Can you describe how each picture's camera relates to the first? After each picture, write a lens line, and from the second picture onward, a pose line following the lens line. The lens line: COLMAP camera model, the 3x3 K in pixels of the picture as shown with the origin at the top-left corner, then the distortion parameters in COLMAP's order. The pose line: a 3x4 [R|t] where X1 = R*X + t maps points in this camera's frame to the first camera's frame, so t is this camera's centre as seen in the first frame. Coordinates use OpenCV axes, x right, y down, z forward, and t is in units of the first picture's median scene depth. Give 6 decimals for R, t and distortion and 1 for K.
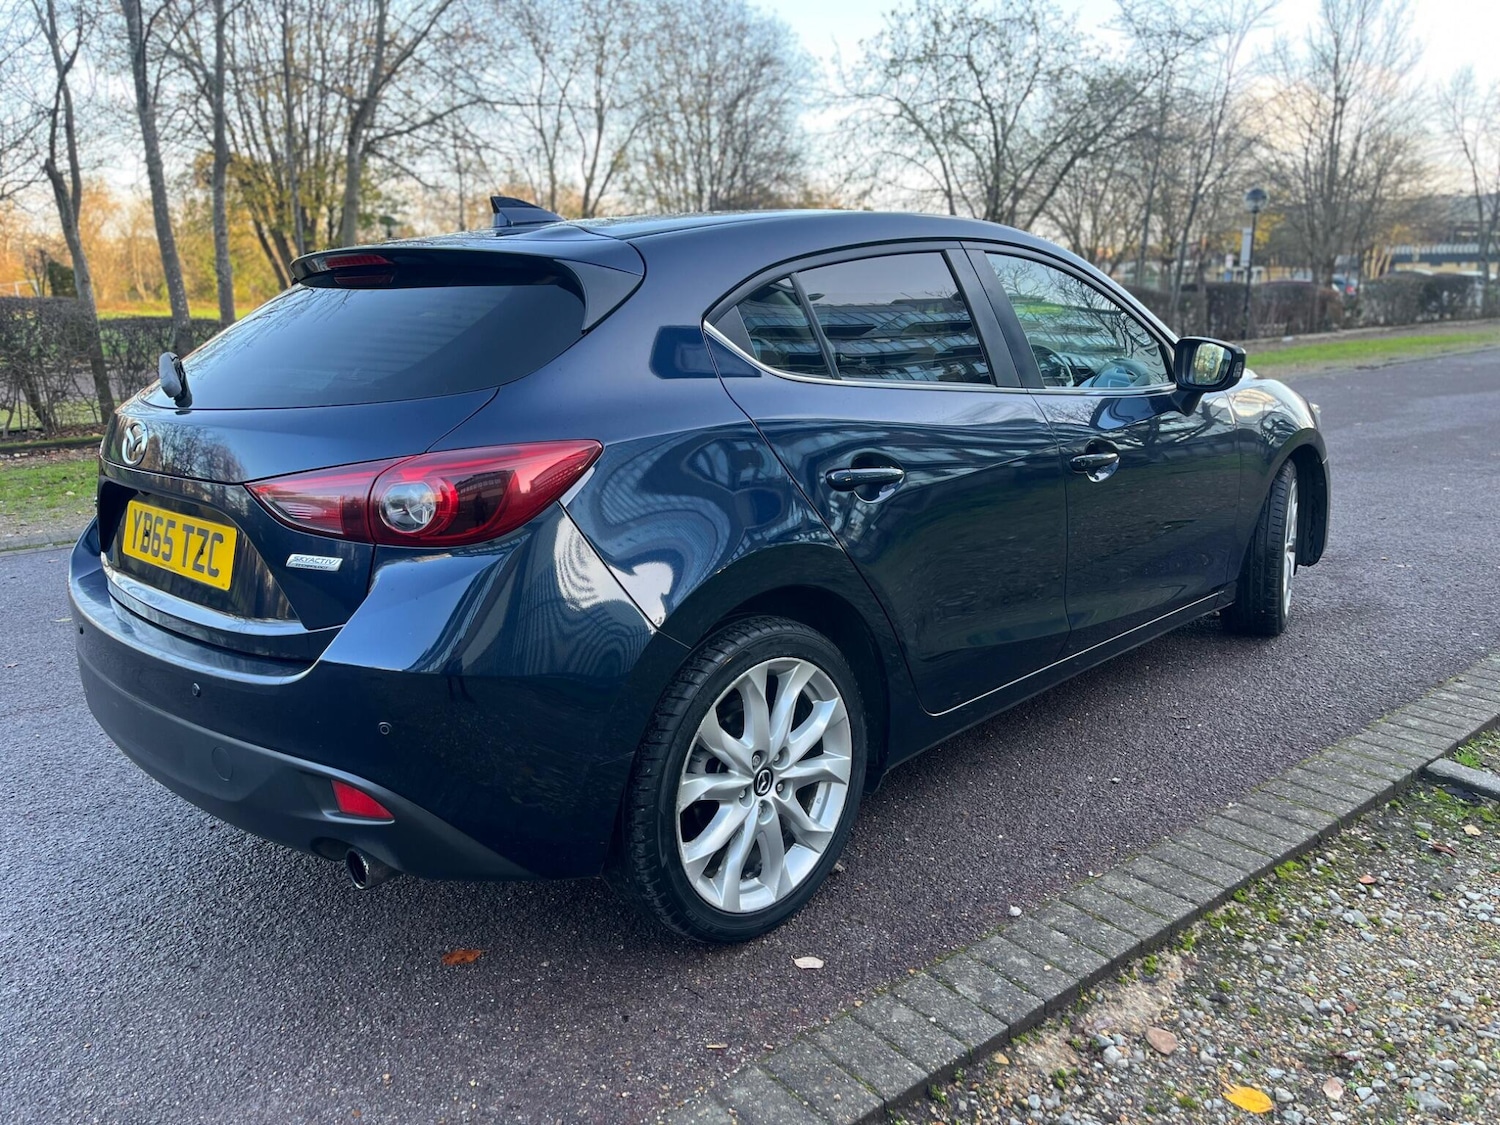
lens RADIAL K [[1165.6, 0, 741.6], [0, 1165.6, 565.2], [0, 0, 1]] dist [0.118909, -0.169850]
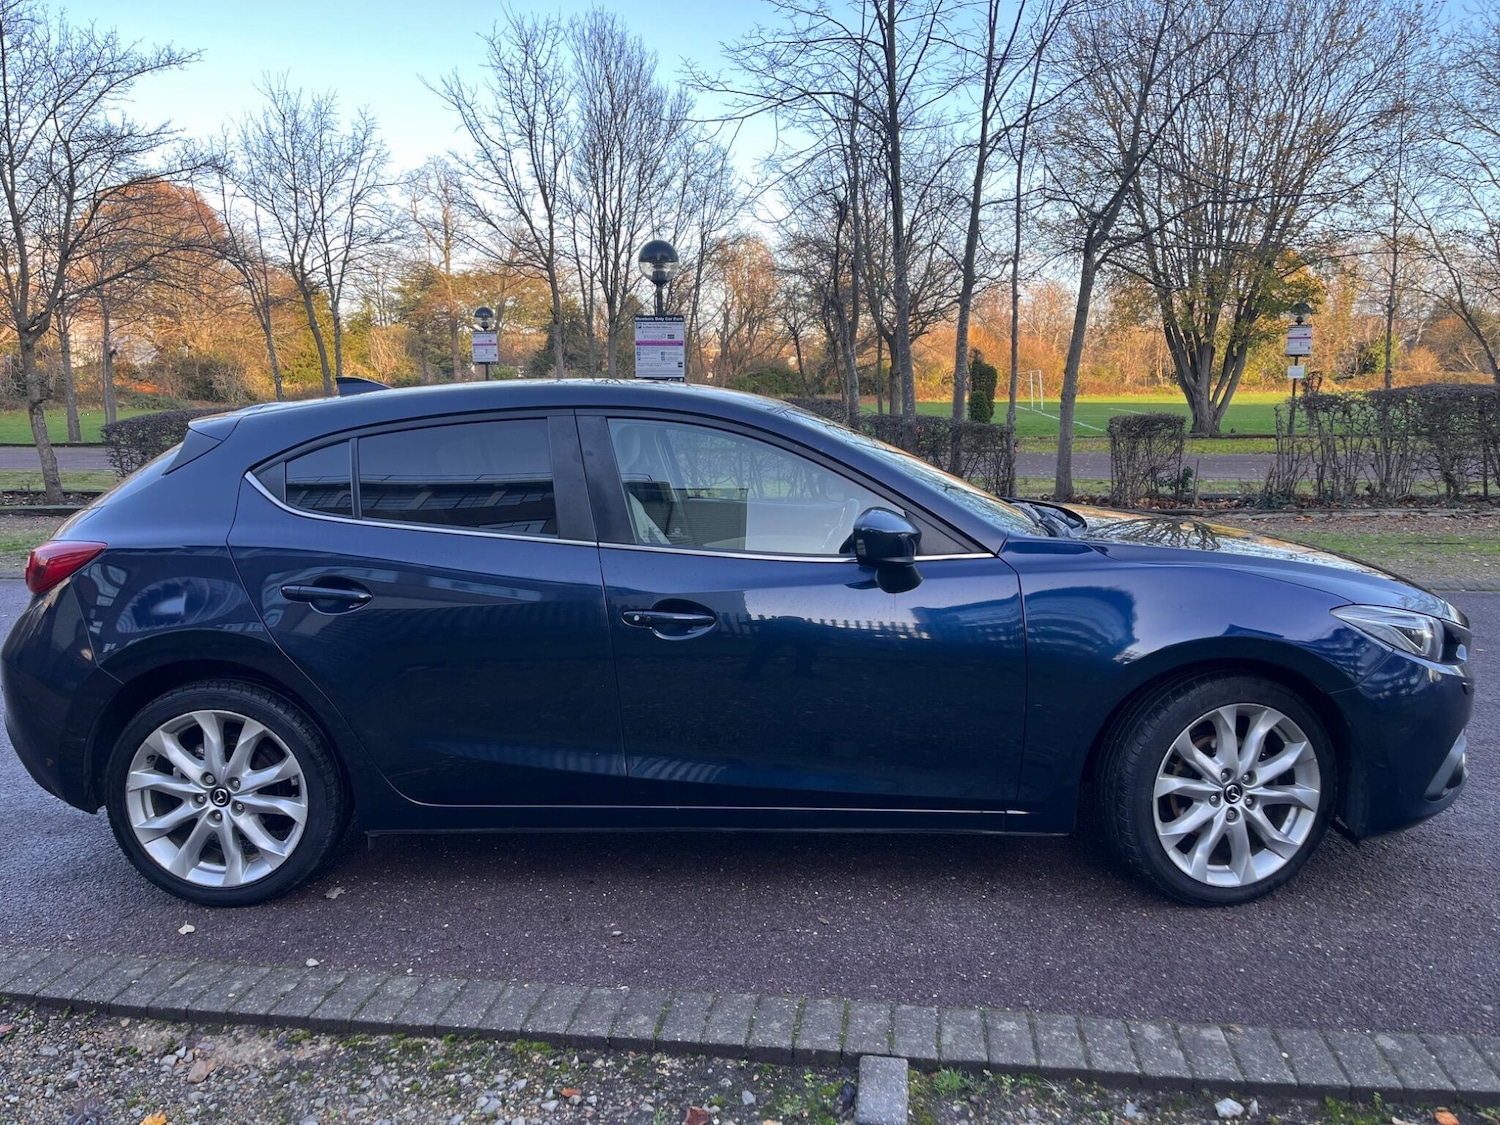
lens RADIAL K [[1171.5, 0, 751.7], [0, 1171.5, 563.5], [0, 0, 1]] dist [0.105062, -0.150860]
pose [[0.658664, 0.118034, -0.743121, 1.407538], [-0.166075, 0.986068, 0.009423, -0.202839], [0.733881, 0.117207, 0.669090, 0.466948]]
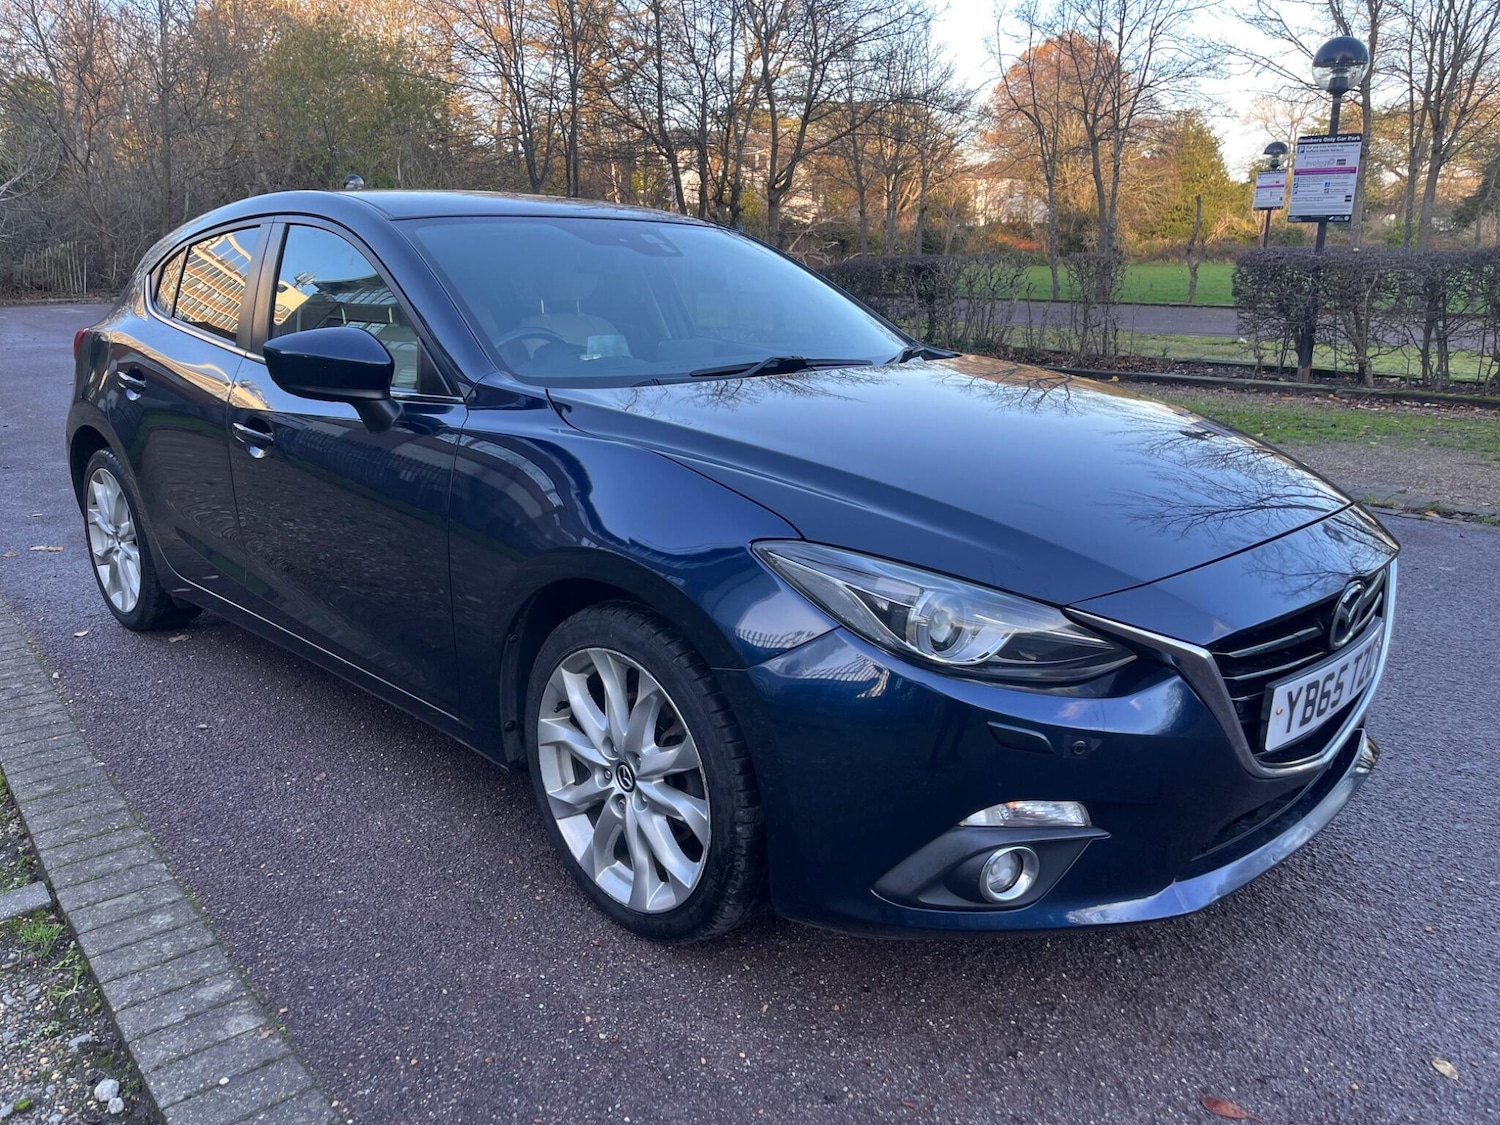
lens RADIAL K [[1165.6, 0, 741.6], [0, 1165.6, 565.2], [0, 0, 1]] dist [0.118909, -0.169850]
pose [[-0.043329, 0.267315, -0.962635, 1.629184], [-0.216892, 0.938043, 0.270248, -0.442040], [0.975234, 0.220497, 0.017334, 1.803255]]
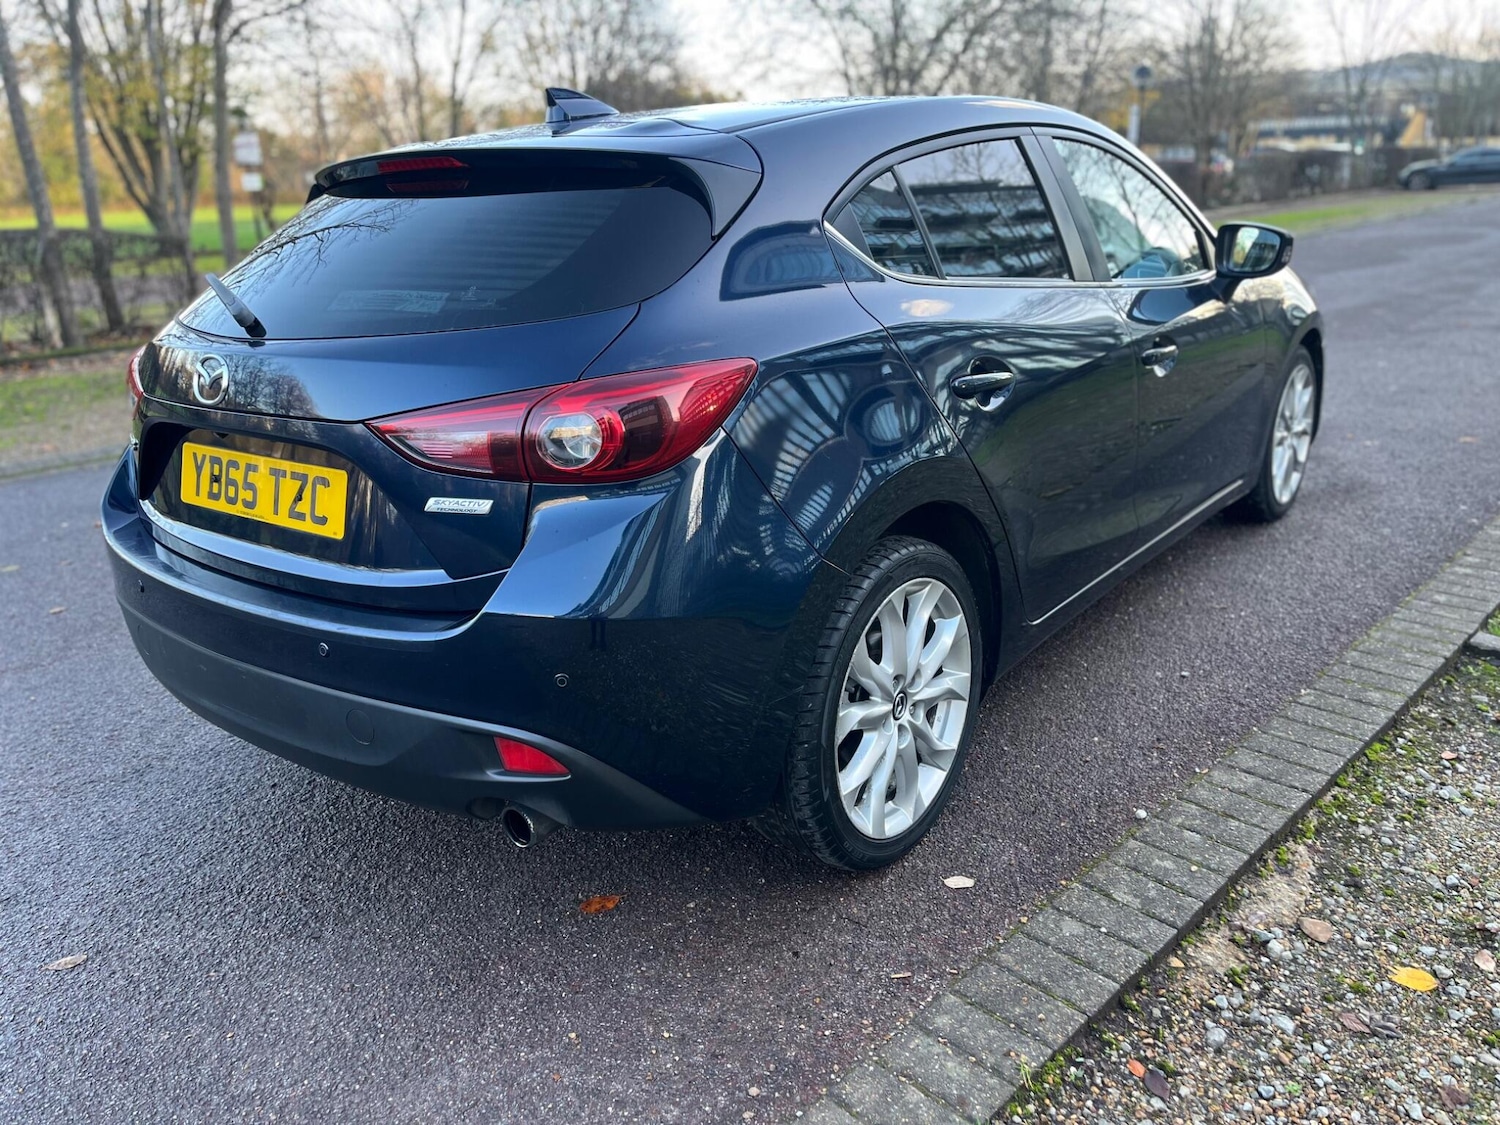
lens RADIAL K [[1171.8, 0, 753.8], [0, 1171.8, 568.5], [0, 0, 1]] dist [0.103410, -0.148493]
pose [[0.993651, -0.055736, 0.097731, -0.185375], [0.046986, 0.994864, 0.089652, -0.020845], [-0.102226, -0.084491, 0.991167, 0.052876]]
